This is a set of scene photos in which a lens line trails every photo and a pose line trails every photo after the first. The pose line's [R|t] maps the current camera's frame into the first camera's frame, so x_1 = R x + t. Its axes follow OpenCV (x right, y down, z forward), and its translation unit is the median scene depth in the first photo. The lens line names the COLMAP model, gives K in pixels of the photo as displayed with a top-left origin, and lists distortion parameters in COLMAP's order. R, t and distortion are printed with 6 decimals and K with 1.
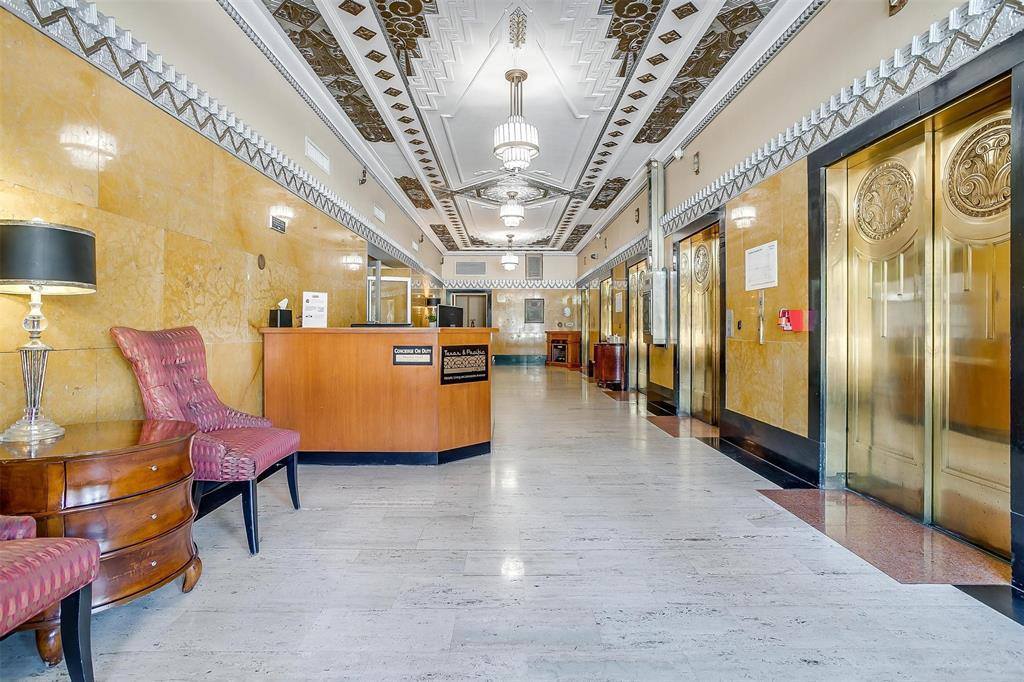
lens RADIAL K [[490.6, 0, 512.0], [0, 490.6, 341.0], [0, 0, 1]] dist [-0.056202, 0.024290]
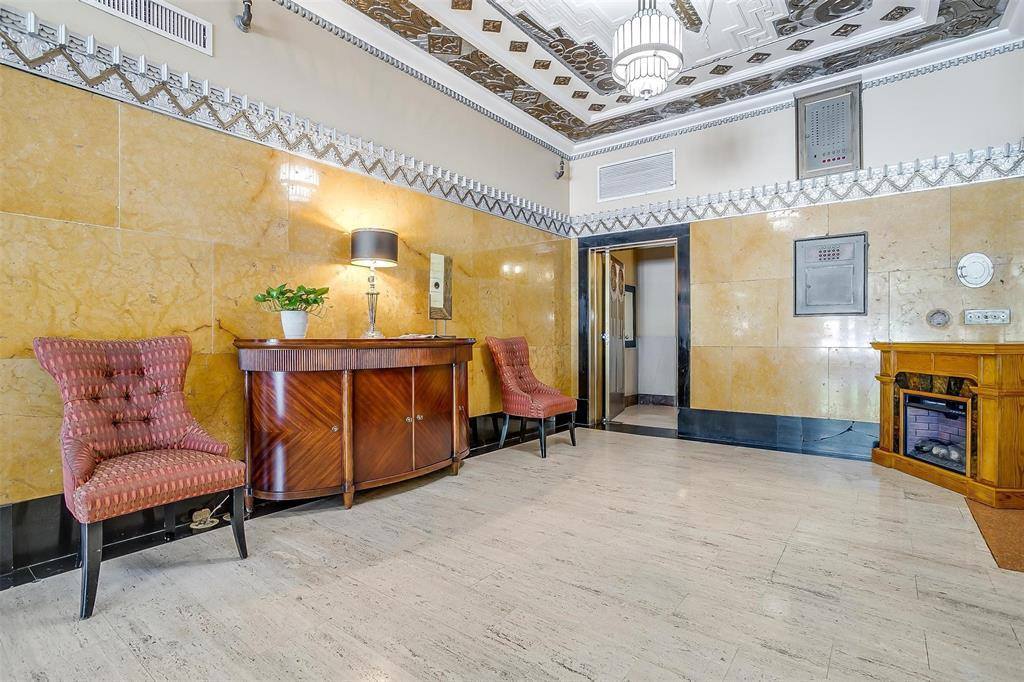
lens RADIAL K [[490.6, 0, 512.0], [0, 490.6, 341.0], [0, 0, 1]] dist [-0.056202, 0.024290]
pose [[0.783558, 0.003874, -0.621306, 0.080454], [-0.013063, 0.999862, -0.010240, -0.015681], [0.621181, 0.016140, 0.783501, 0.678766]]
